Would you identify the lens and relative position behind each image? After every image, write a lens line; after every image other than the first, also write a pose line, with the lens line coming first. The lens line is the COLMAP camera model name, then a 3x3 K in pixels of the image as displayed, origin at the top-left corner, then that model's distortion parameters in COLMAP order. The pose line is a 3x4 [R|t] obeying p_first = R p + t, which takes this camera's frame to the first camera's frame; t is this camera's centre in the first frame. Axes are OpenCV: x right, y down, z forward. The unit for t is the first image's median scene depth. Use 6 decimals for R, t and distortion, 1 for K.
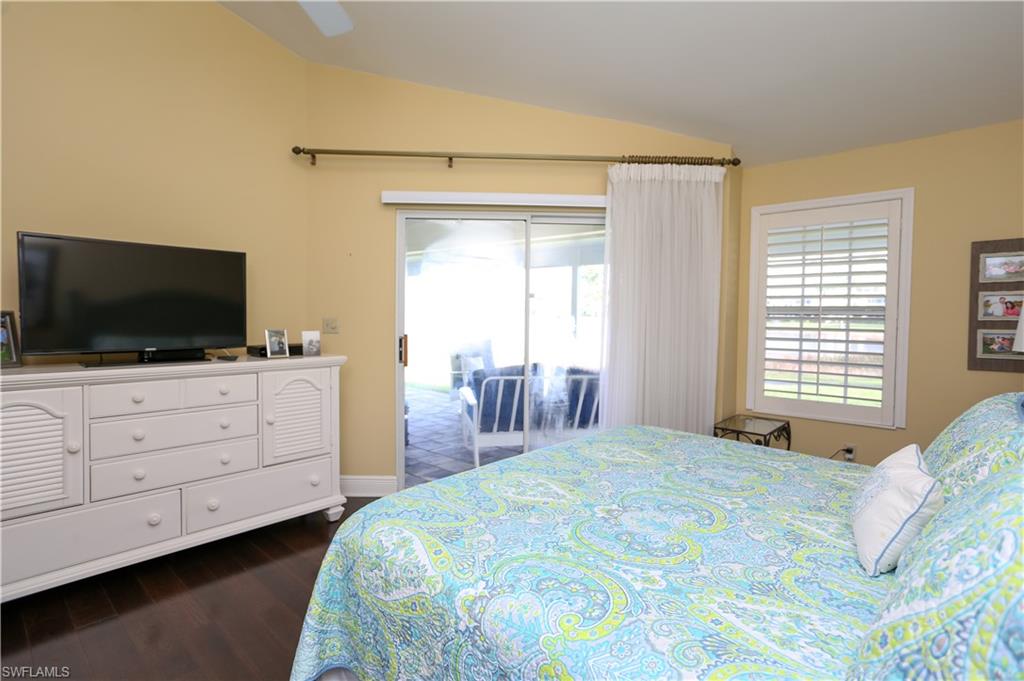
lens RADIAL K [[504.2, 0, 506.7], [0, 504.2, 340.6], [0, 0, 1]] dist [-0.028085, 0.019035]
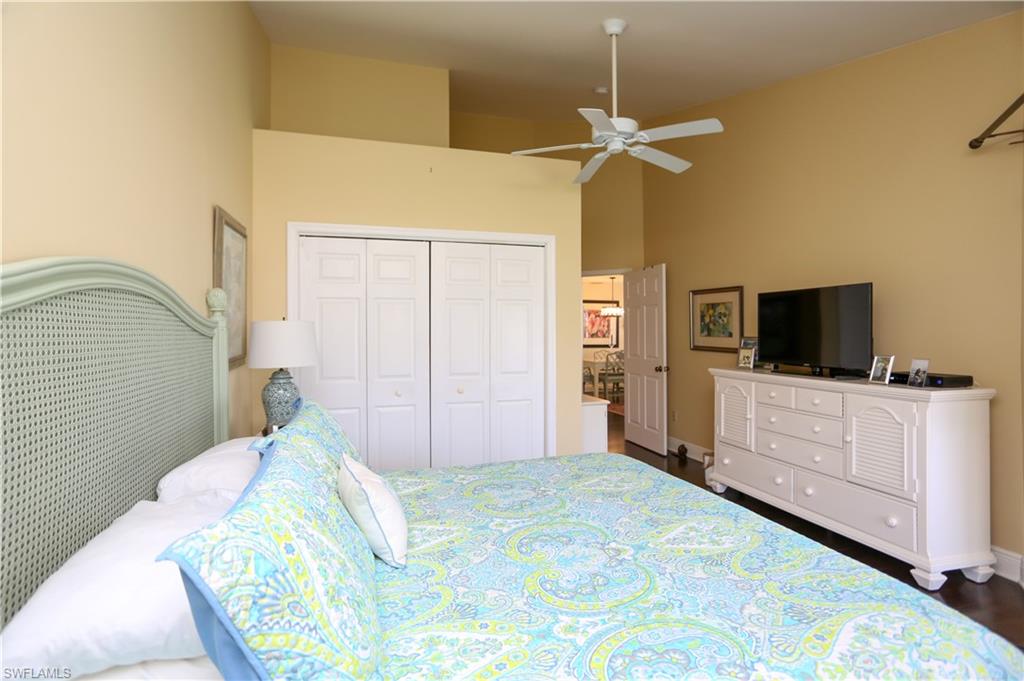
lens RADIAL K [[504.2, 0, 512.0], [0, 504.2, 332.1], [0, 0, 1]] dist [-0.028085, 0.019035]
pose [[-0.555428, -0.010738, -0.831495, 0.865963], [-0.046975, 0.998725, 0.018480, -0.057441], [0.830237, 0.049324, -0.555224, 1.058813]]
